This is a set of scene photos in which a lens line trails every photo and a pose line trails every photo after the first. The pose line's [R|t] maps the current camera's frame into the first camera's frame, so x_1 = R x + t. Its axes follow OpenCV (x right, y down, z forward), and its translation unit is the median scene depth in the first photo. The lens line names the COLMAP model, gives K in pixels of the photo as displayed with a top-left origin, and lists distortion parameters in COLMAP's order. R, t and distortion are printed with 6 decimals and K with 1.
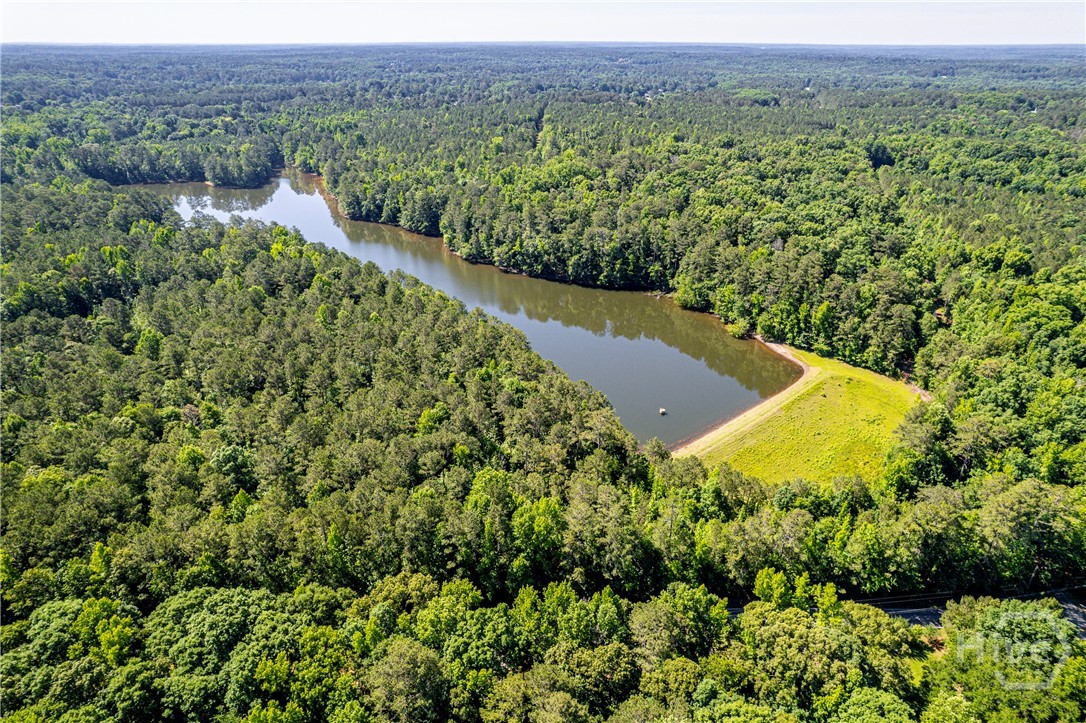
lens RADIAL K [[714.8, 0, 543.0], [0, 714.8, 361.5], [0, 0, 1]] dist [-0.047252, 0.054972]
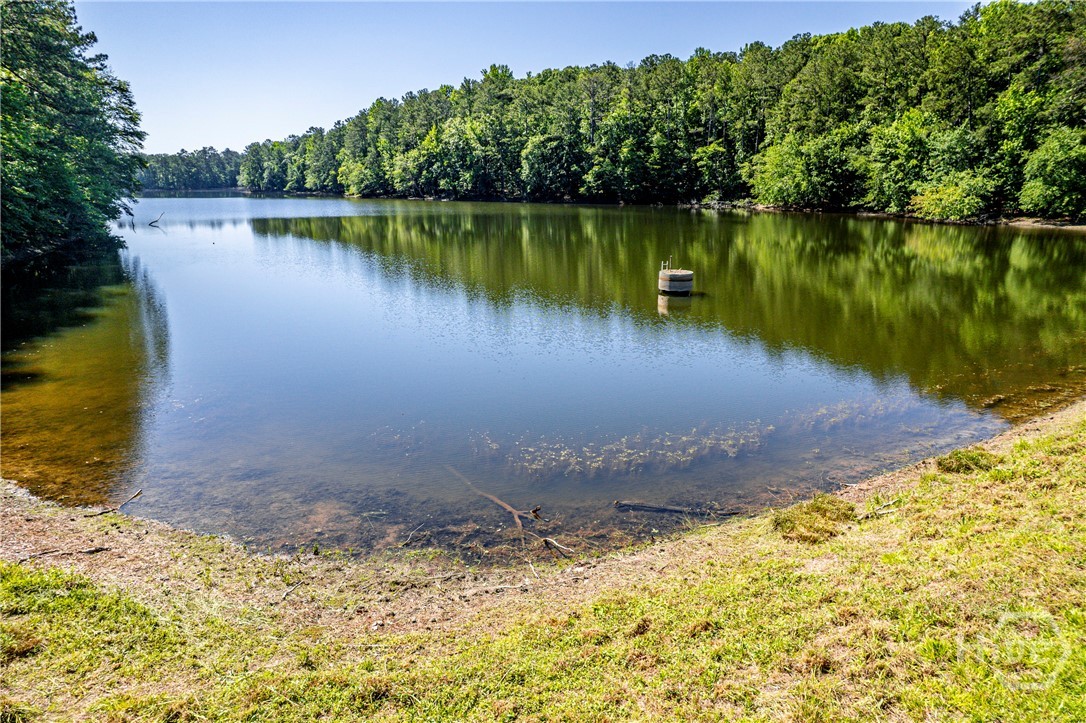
lens RADIAL K [[714.8, 0, 543.0], [0, 714.8, 361.5], [0, 0, 1]] dist [-0.047252, 0.054972]
pose [[0.993432, 0.028944, -0.110702, 0.105990], [-0.047799, 0.983995, -0.171668, 0.075831], [0.103961, 0.175832, 0.978915, 0.572709]]
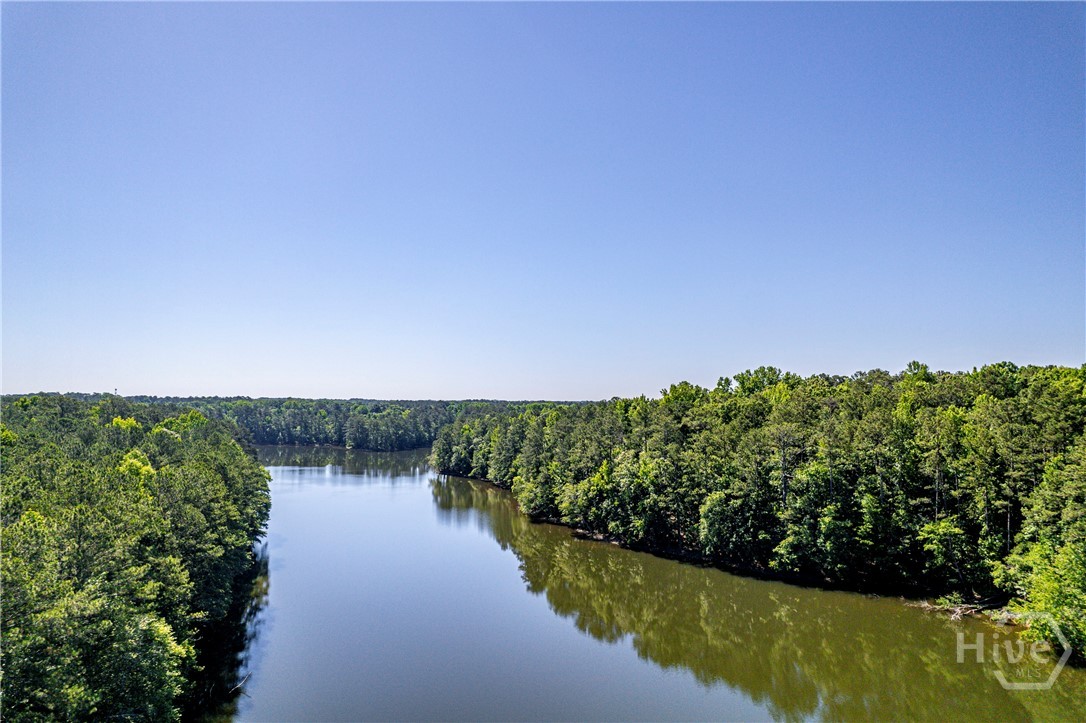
lens RADIAL K [[714.8, 0, 543.0], [0, 714.8, 361.5], [0, 0, 1]] dist [-0.047252, 0.054972]
pose [[0.924493, -0.019419, -0.380703, 0.109647], [-0.160909, 0.885486, -0.435917, -0.022737], [0.345572, 0.464261, 0.815501, 0.606164]]
